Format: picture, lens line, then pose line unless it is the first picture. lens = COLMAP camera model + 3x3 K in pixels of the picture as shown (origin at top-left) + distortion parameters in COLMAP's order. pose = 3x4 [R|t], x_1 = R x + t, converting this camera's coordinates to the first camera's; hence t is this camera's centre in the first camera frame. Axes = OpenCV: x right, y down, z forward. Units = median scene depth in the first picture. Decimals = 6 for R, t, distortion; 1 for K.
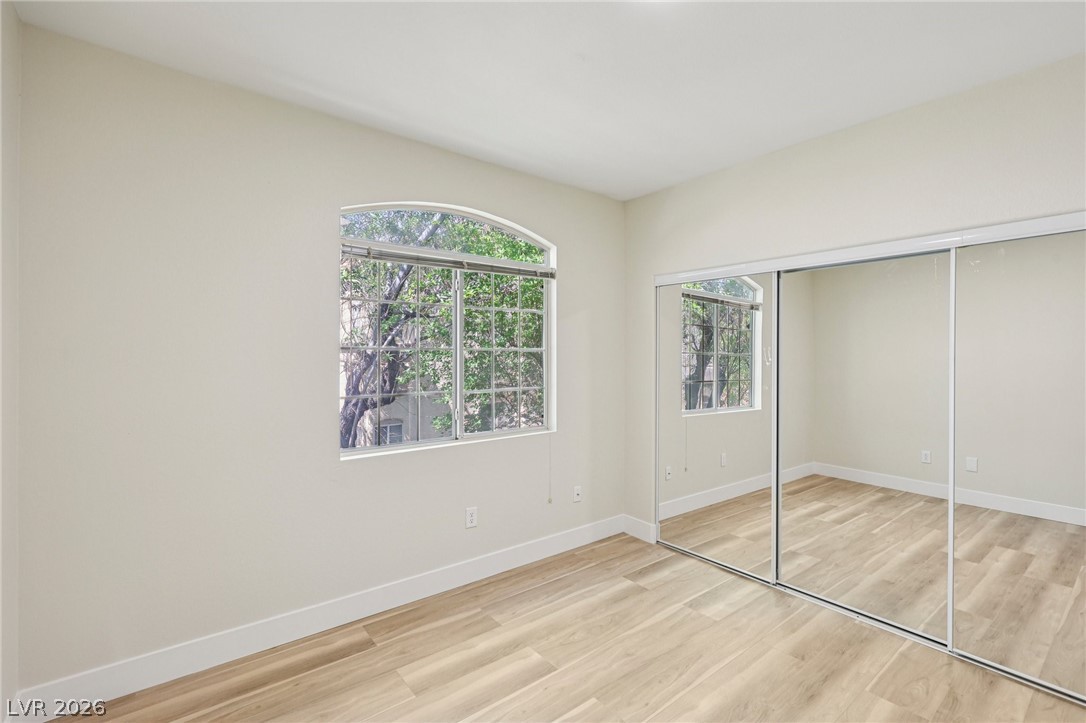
lens RADIAL K [[487.3, 0, 542.8], [0, 487.3, 362.9], [0, 0, 1]] dist [-0.002138, 0.000008]
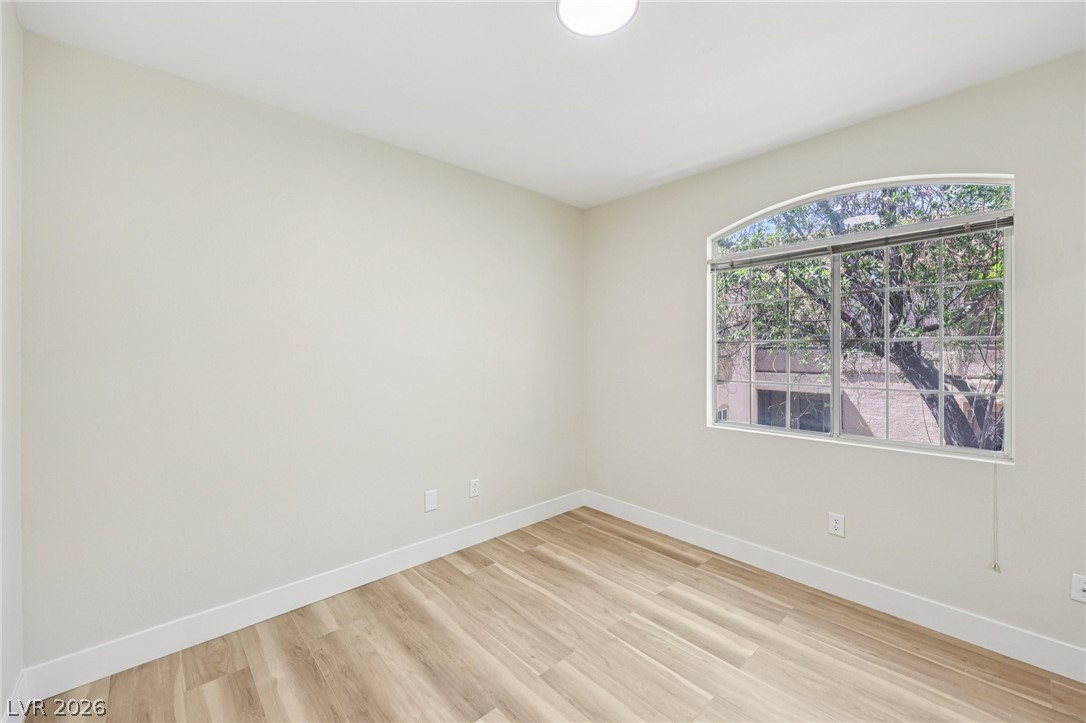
lens RADIAL K [[431.8, 0, 537.1], [0, 431.8, 358.5], [0, 0, 1]] dist [-0.000270, -0.000511]
pose [[0.048501, 0.015885, -0.998697, 0.730801], [-0.006502, 0.999857, 0.015588, -0.002917], [0.998802, 0.005738, 0.048597, 0.464208]]
